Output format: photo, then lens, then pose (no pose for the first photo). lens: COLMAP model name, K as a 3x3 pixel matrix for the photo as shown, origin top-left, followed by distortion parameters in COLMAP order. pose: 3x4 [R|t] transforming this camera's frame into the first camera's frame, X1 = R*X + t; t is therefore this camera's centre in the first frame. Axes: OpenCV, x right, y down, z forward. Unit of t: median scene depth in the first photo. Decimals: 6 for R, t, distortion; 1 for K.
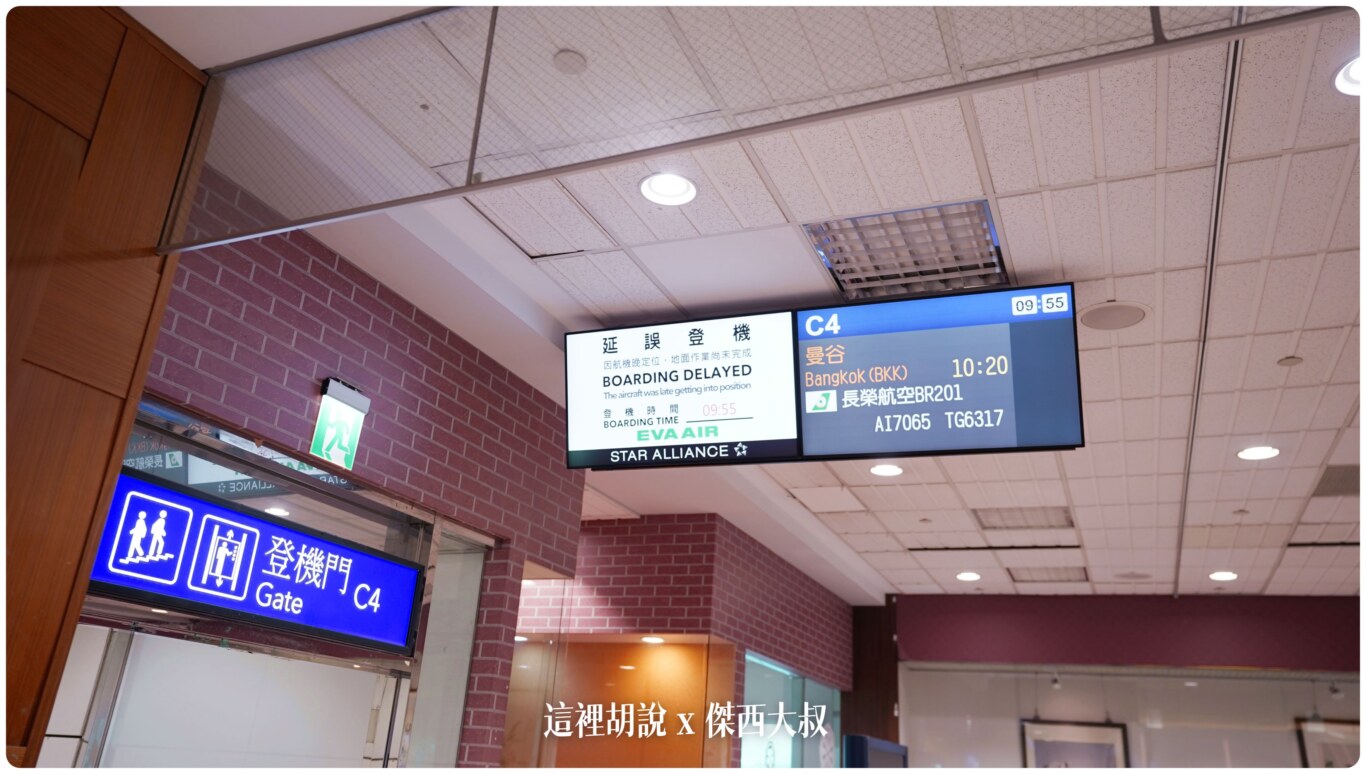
lens RADIAL K [[1001.6, 0, 683.0], [0, 1001.6, 387.0], [0, 0, 1]] dist [-0.010289, -0.003206]
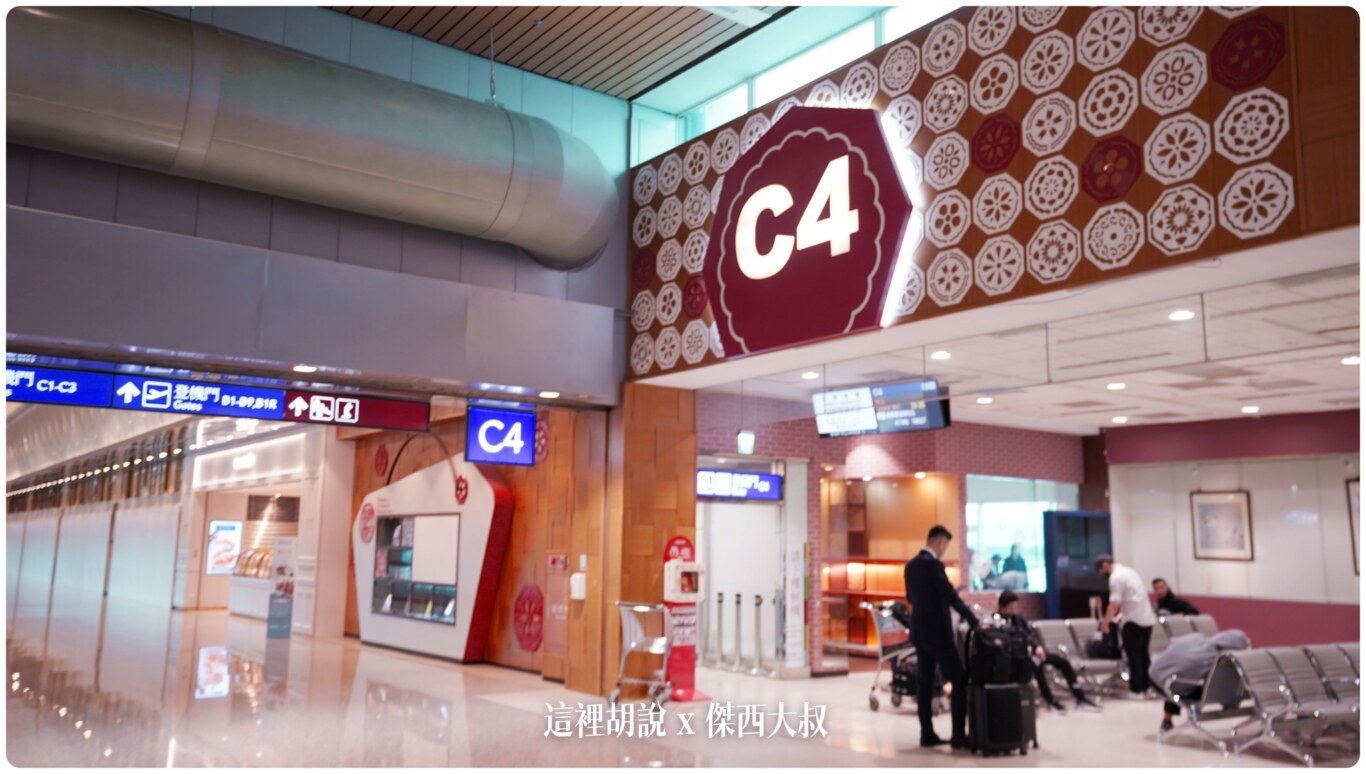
lens RADIAL K [[1071.0, 0, 683.0], [0, 1071.0, 387.0], [0, 0, 1]] dist [0.005583, 0.002658]
pose [[0.856378, -0.122335, -0.501647, 1.224140], [0.223565, 0.963591, 0.146669, -0.663403], [0.465440, -0.237755, 0.852548, -2.017859]]
